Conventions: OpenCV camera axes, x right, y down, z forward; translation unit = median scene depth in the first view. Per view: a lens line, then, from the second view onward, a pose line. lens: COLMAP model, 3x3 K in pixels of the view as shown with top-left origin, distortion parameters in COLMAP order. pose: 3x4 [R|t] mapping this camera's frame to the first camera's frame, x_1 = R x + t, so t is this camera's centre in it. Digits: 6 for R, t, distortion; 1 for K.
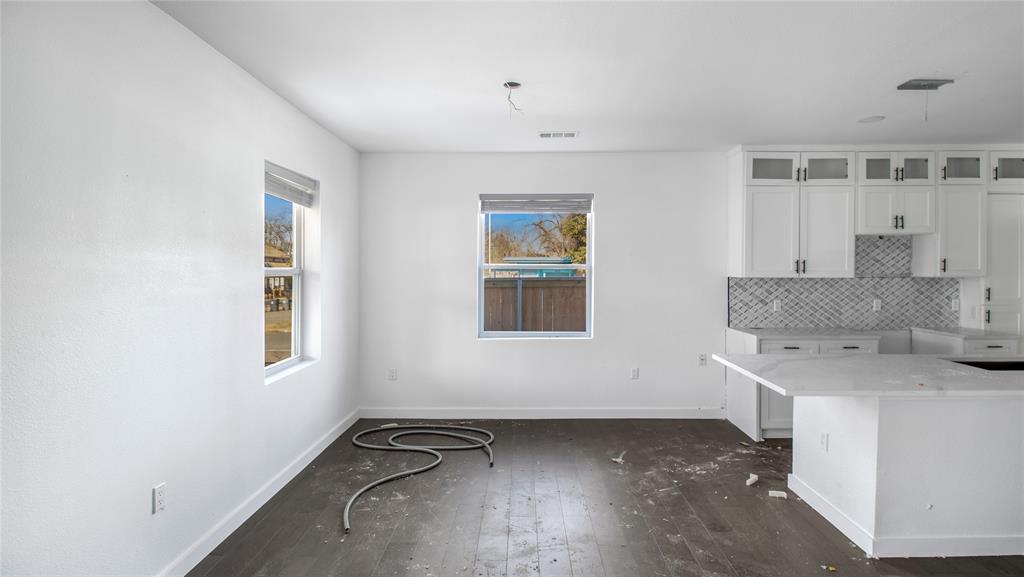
lens RADIAL K [[491.7, 0, 510.8], [0, 491.7, 279.4], [0, 0, 1]] dist [-0.020416, -0.003725]
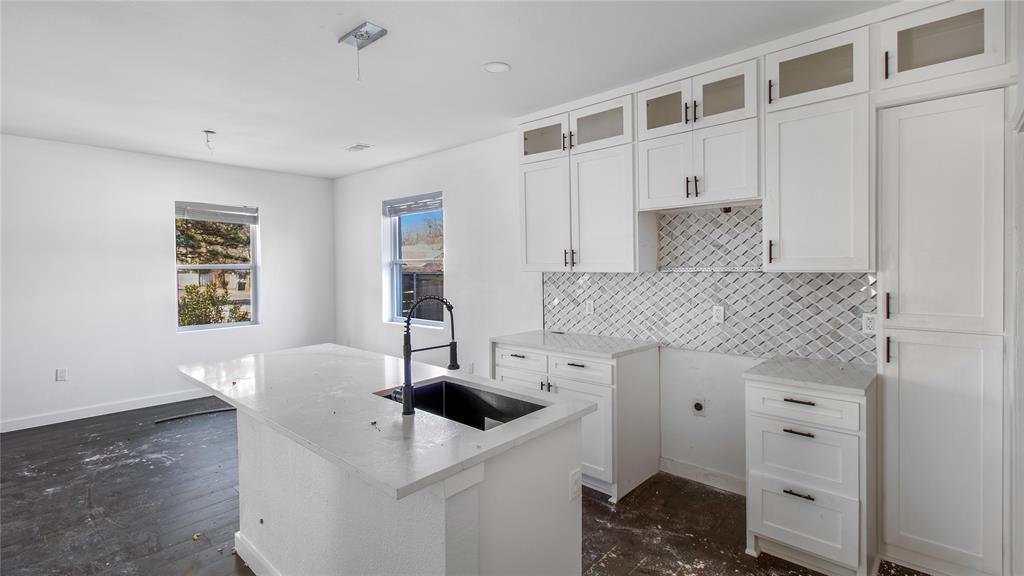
lens RADIAL K [[491.7, 0, 510.0], [0, 491.7, 288.7], [0, 0, 1]] dist [-0.020416, -0.003725]
pose [[0.728793, 0.025980, -0.684242, 0.999180], [-0.001725, 0.999346, 0.036106, -0.005090], [0.684732, -0.025133, 0.728361, 0.328628]]
